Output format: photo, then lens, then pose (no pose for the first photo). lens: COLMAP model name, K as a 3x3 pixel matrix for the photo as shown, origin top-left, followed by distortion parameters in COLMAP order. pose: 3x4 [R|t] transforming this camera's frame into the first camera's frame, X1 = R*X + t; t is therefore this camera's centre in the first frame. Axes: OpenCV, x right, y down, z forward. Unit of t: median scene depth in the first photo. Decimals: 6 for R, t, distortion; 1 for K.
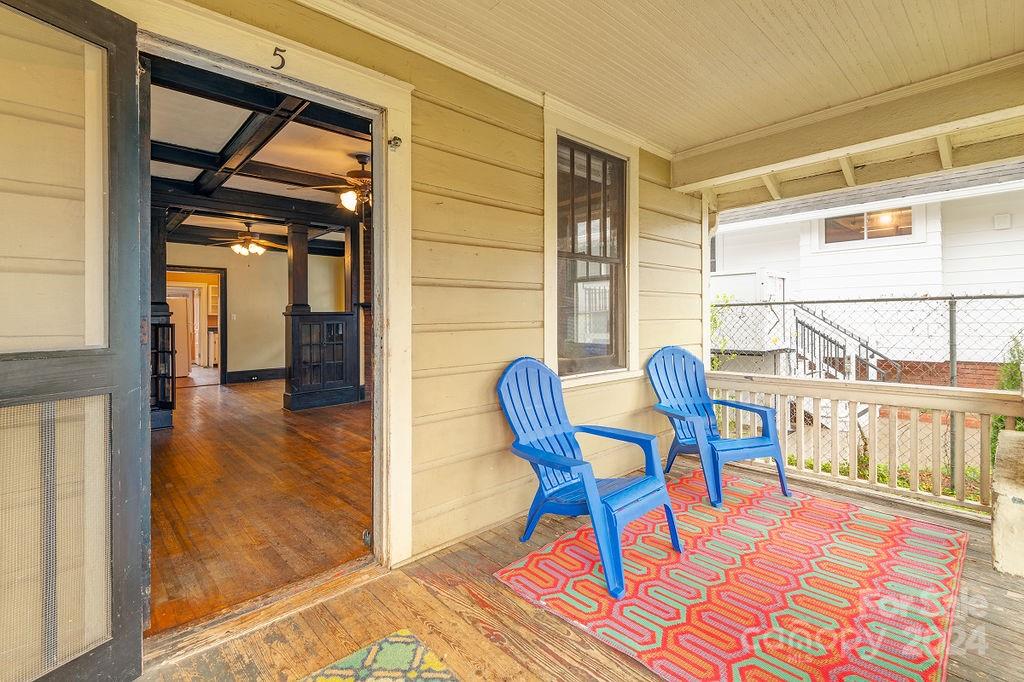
lens RADIAL K [[468.7, 0, 515.2], [0, 468.7, 314.2], [0, 0, 1]] dist [0.002629, 0.000063]
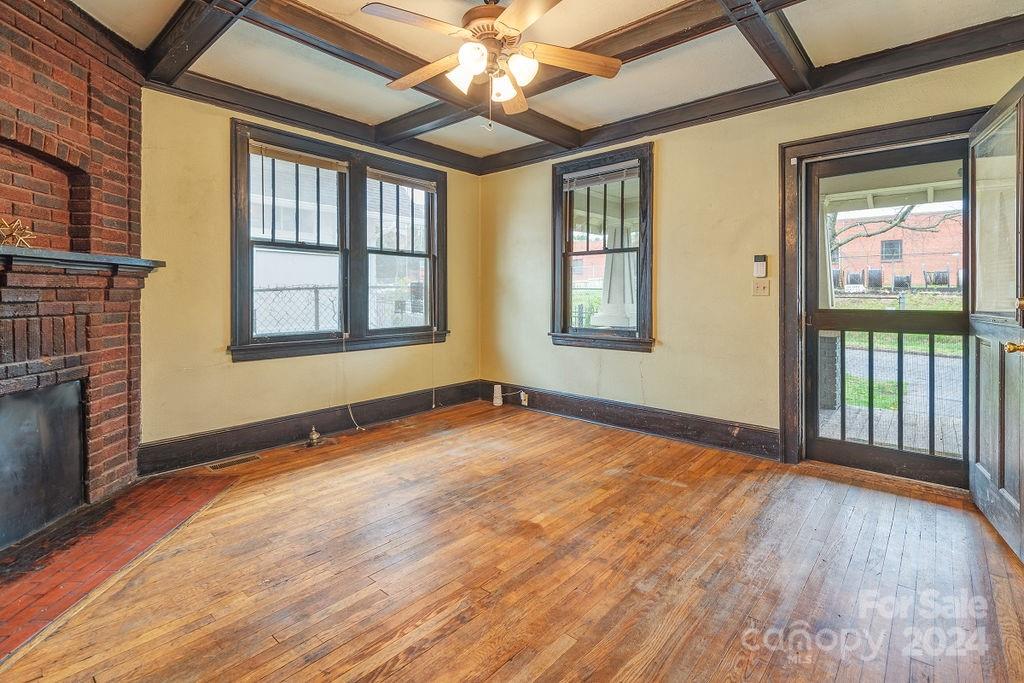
lens RADIAL K [[481.7, 0, 511.8], [0, 481.7, 298.3], [0, 0, 1]] dist [0.015572, 0.000032]
pose [[-0.096207, 0.007481, 0.995333, -0.490840], [-0.002465, 0.999967, -0.007754, 0.009086], [-0.995358, -0.003200, -0.096186, 0.586697]]
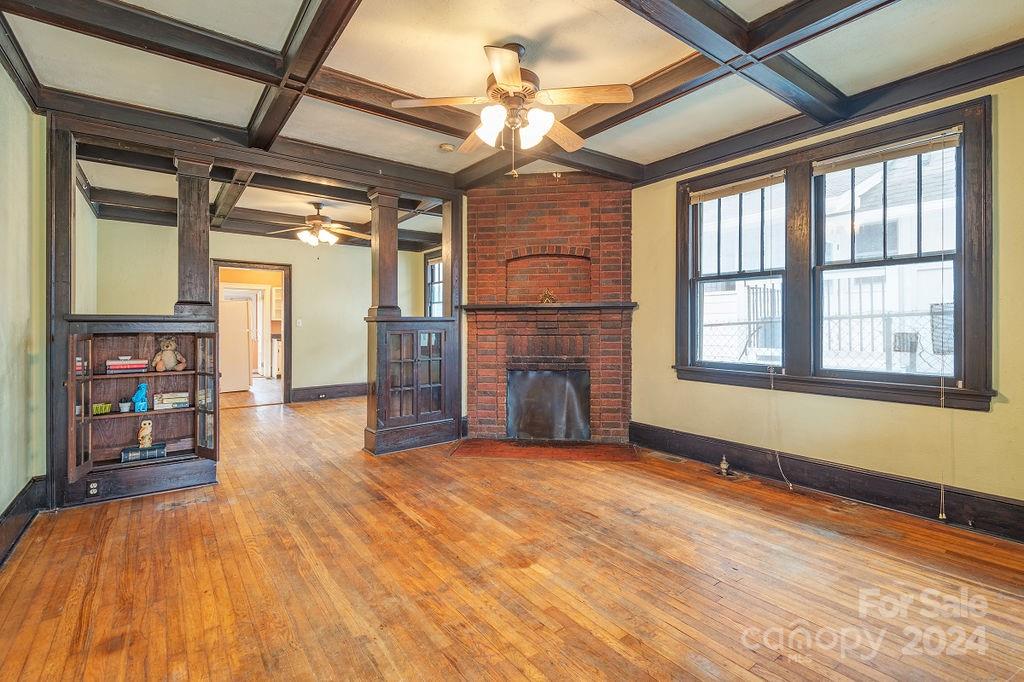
lens RADIAL K [[472.2, 0, 508.9], [0, 472.2, 322.3], [0, 0, 1]] dist [0.035135, -0.000149]
pose [[0.992677, 0.007800, -0.120547, -0.147122], [-0.007577, 0.999969, 0.002306, 0.000726], [0.120561, -0.001376, 0.992705, 0.235909]]
